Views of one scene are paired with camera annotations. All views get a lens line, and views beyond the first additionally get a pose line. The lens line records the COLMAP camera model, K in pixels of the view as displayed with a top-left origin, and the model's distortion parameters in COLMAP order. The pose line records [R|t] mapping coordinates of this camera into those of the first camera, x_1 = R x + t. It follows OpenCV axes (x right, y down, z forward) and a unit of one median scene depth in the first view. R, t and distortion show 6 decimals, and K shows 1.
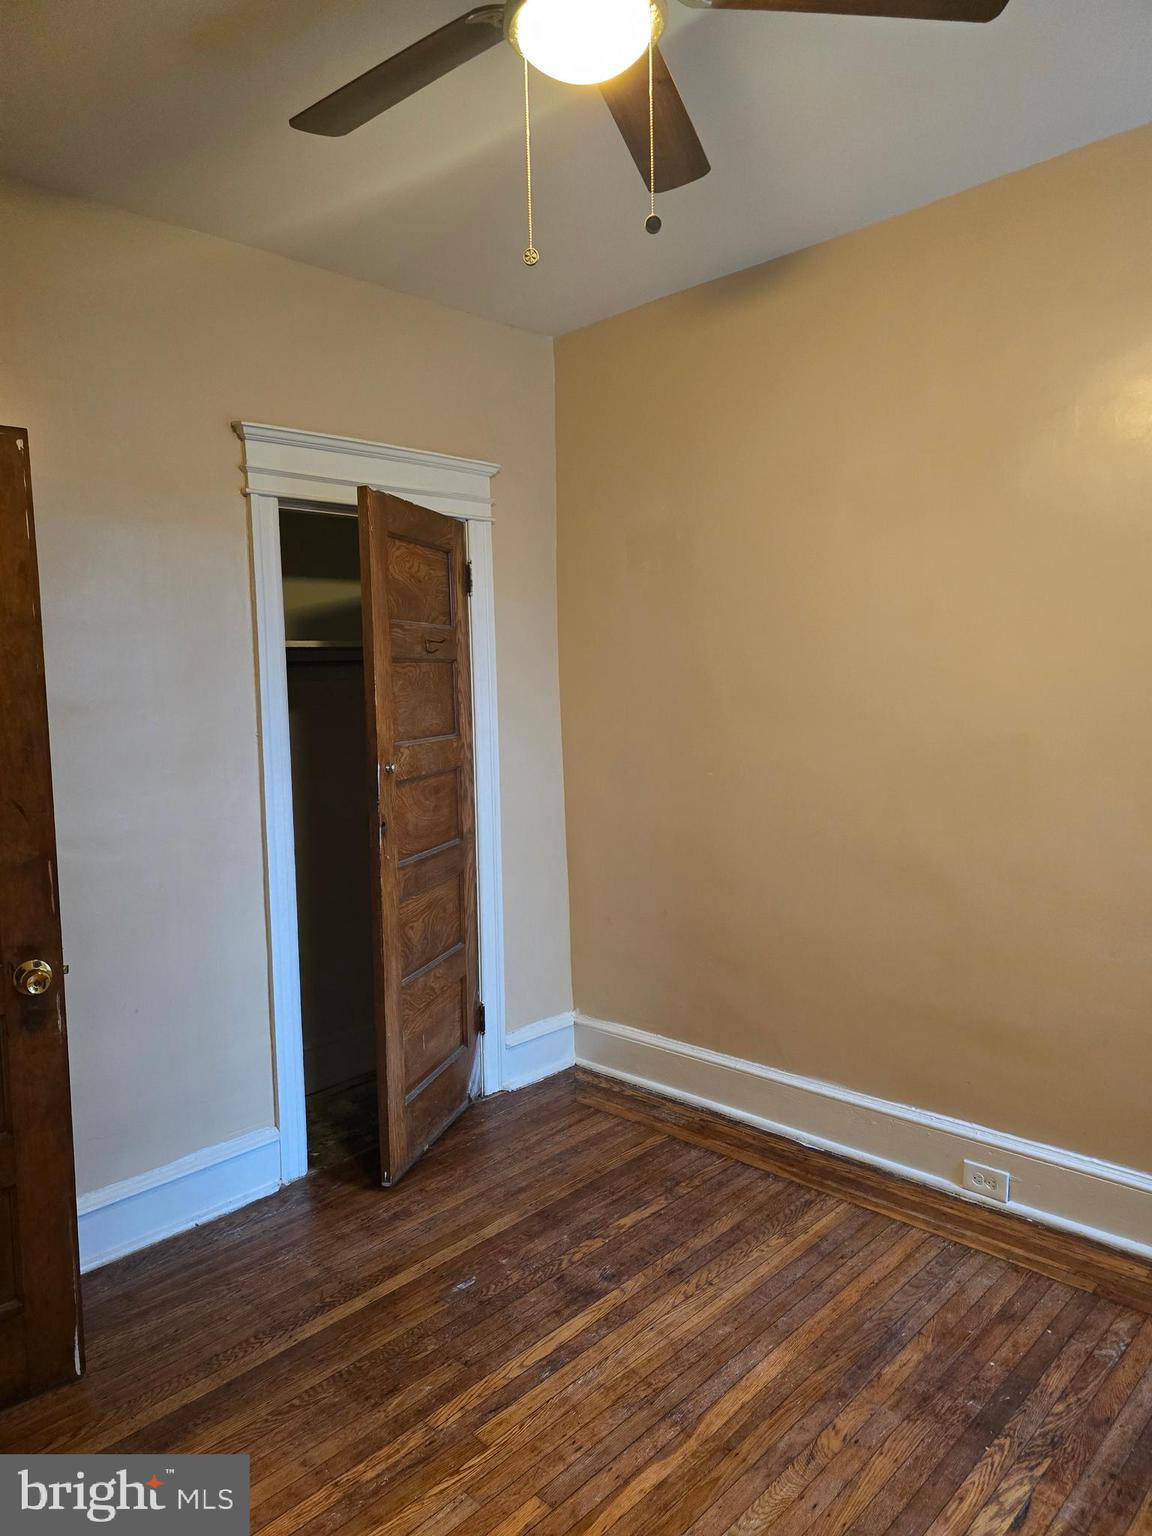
lens RADIAL K [[1032.4, 0, 576.8], [0, 1032.4, 770.5], [0, 0, 1]] dist [0.061953, -0.042424]
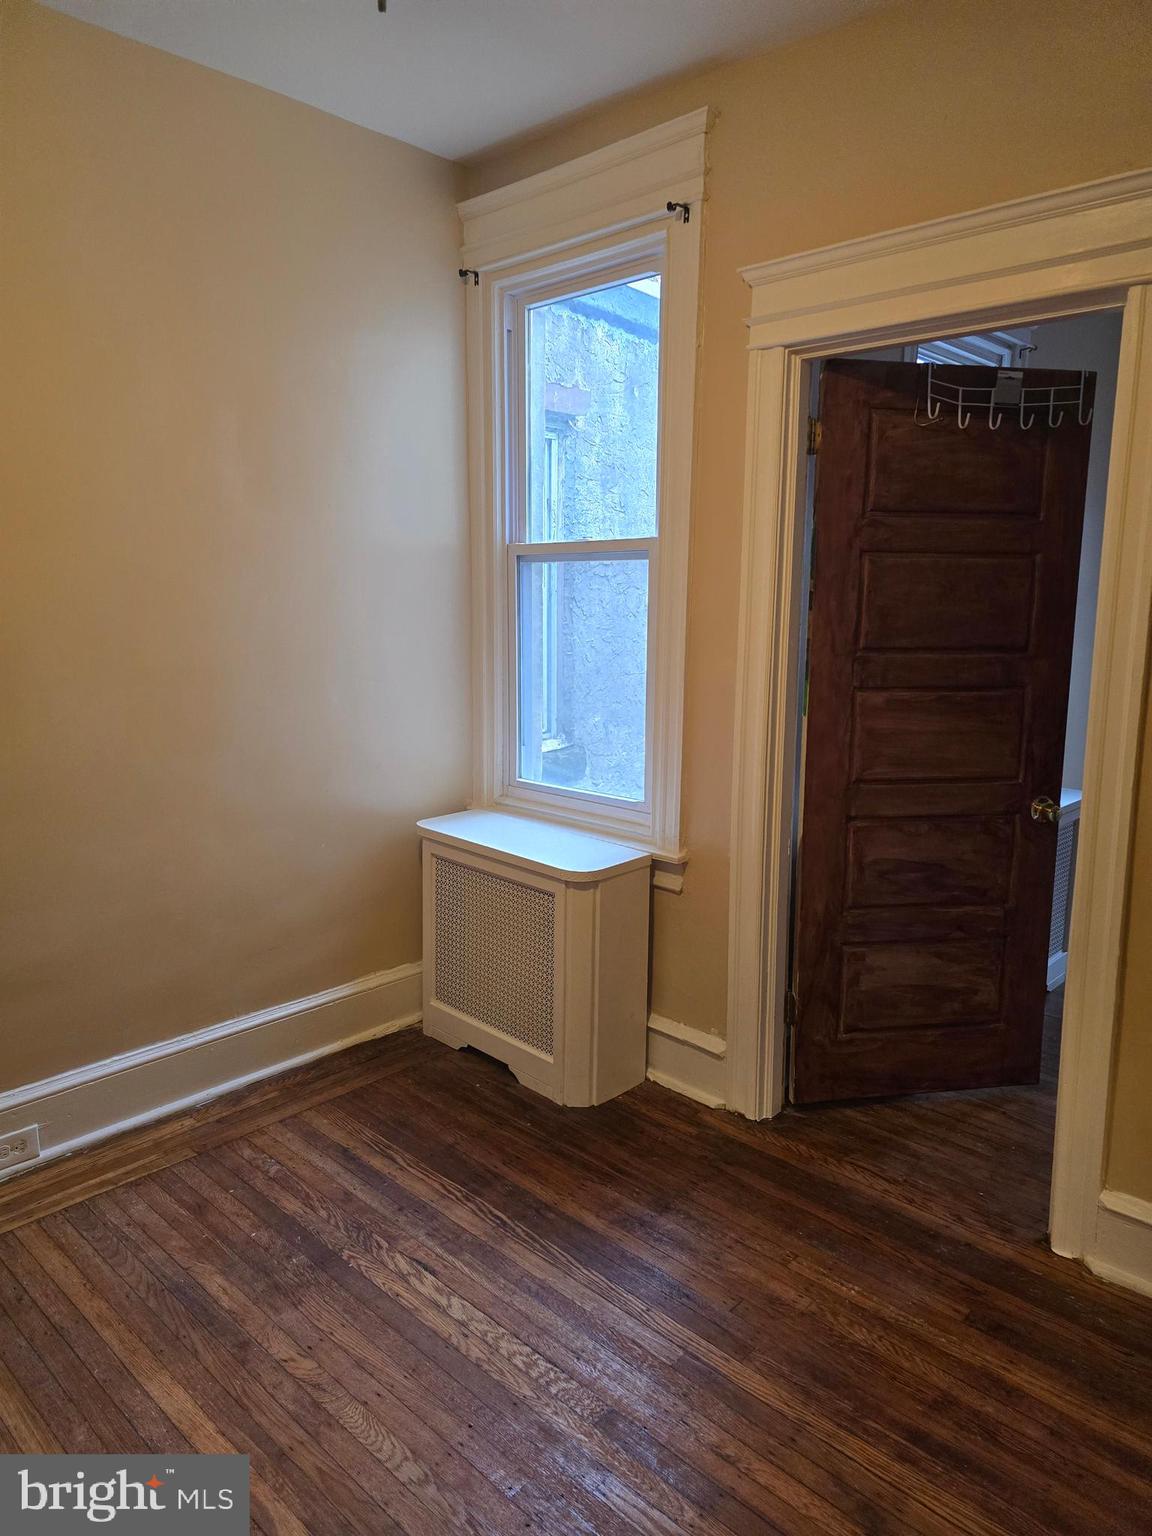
lens RADIAL K [[1032.4, 0, 575.9], [0, 1032.4, 763.5], [0, 0, 1]] dist [0.061953, -0.042424]
pose [[-0.002220, -0.140382, 0.990095, -0.596092], [0.079682, 0.986924, 0.140111, -0.023768], [-0.996818, 0.079204, 0.008995, 0.650920]]
